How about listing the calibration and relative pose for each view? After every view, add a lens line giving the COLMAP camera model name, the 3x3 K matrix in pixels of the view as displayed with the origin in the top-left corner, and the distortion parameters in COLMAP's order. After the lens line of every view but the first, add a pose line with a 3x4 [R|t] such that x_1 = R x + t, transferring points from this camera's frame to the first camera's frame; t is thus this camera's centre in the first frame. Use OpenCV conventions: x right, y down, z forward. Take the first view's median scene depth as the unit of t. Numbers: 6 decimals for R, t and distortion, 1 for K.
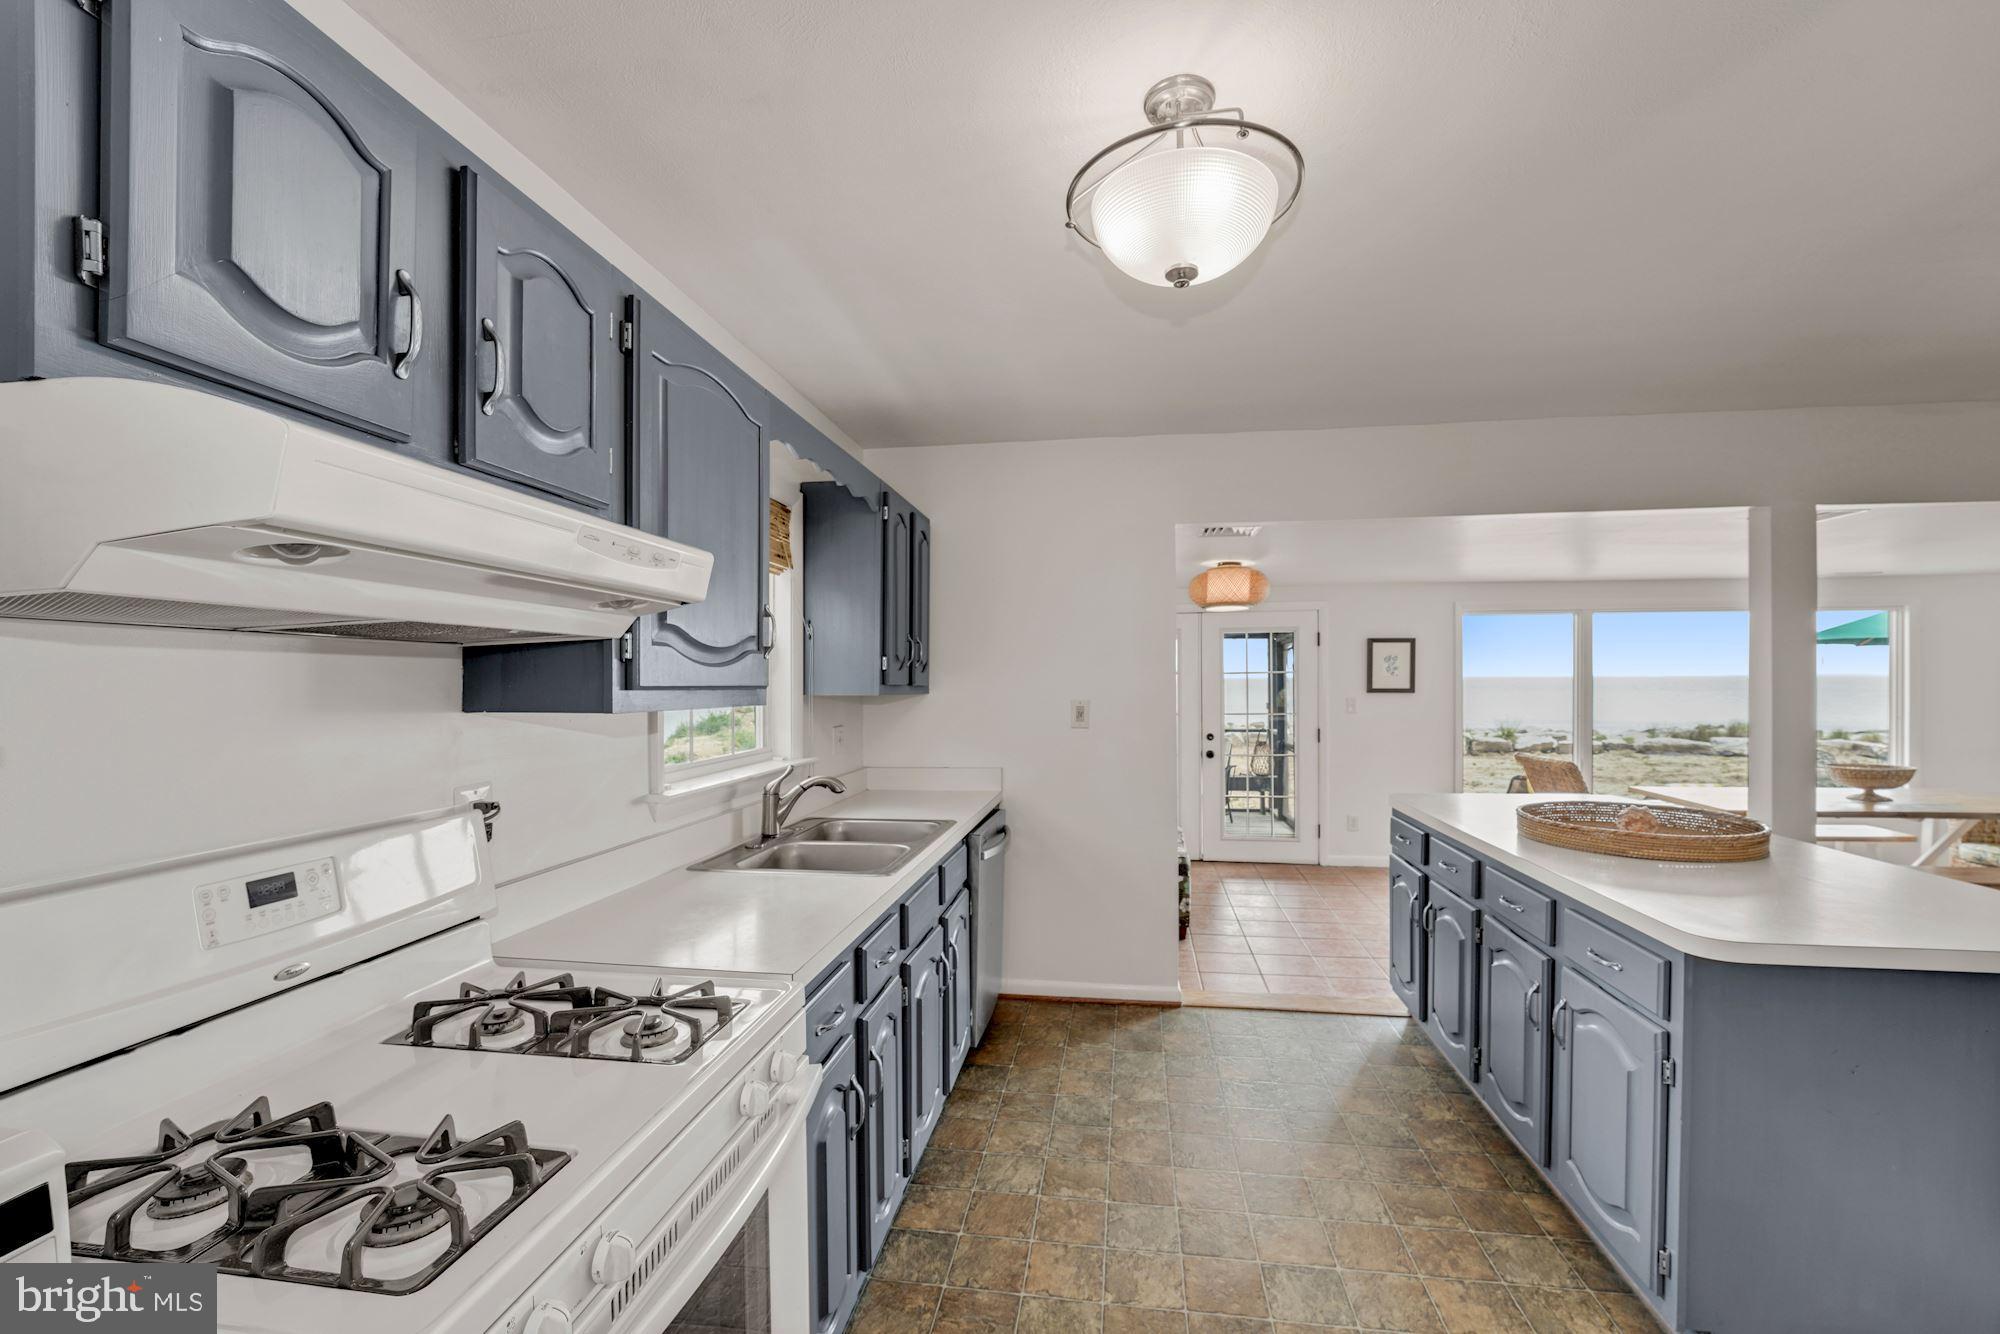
lens RADIAL K [[811.5, 0, 1003.9], [0, 811.5, 681.1], [0, 0, 1]] dist [-0.031968, 0.004226]
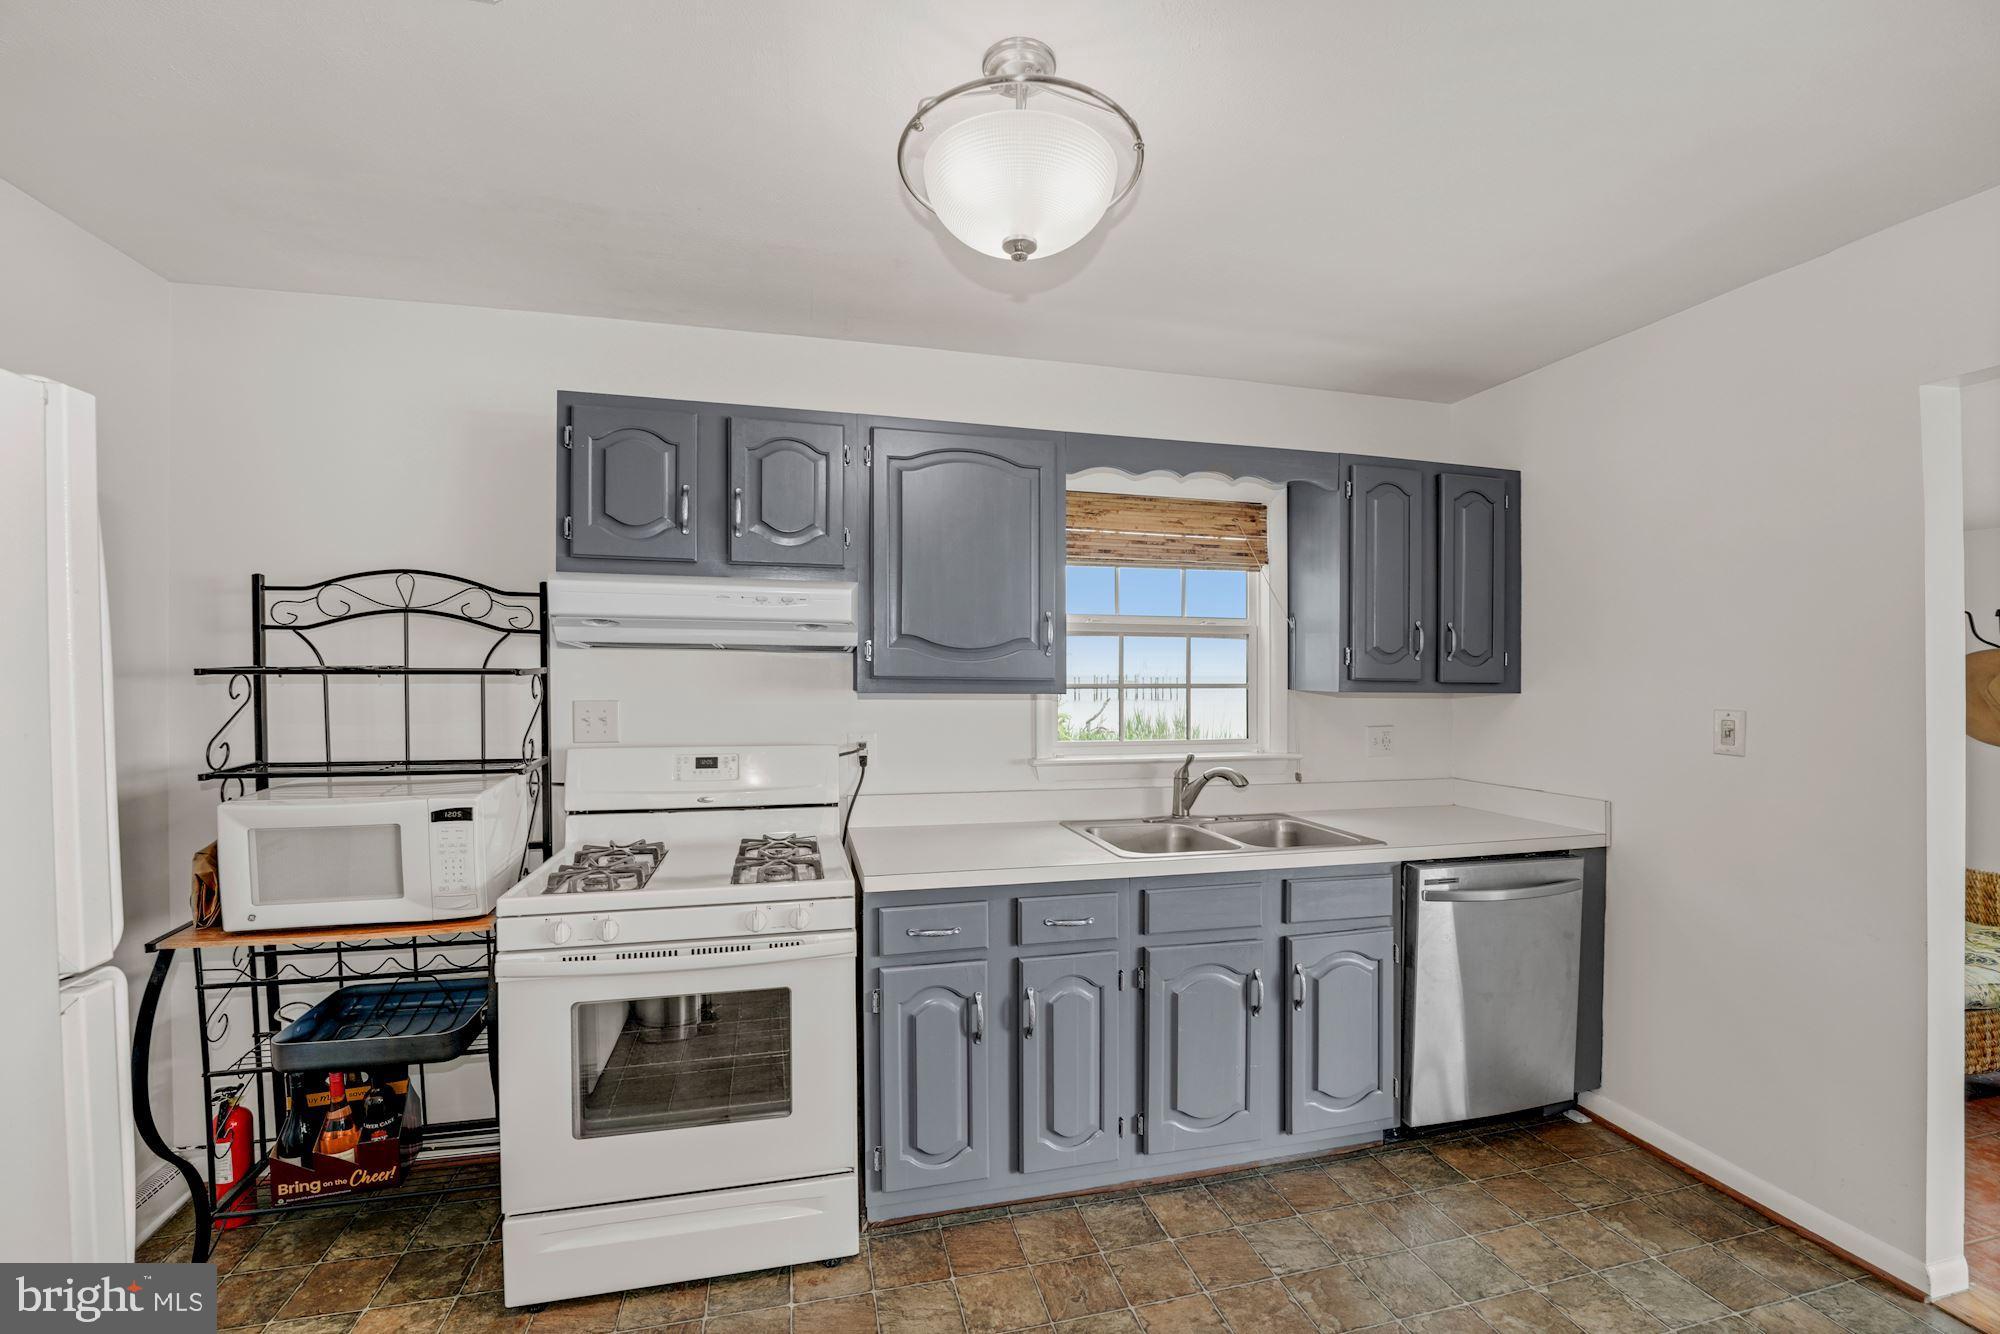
lens RADIAL K [[811.5, 0, 998.5], [0, 811.5, 676.4], [0, 0, 1]] dist [-0.031968, 0.004226]
pose [[0.390174, 0.002680, -0.920737, 0.701584], [-0.006834, 0.999977, 0.000014, 0.003376], [0.920716, 0.006287, 0.390183, 0.388826]]
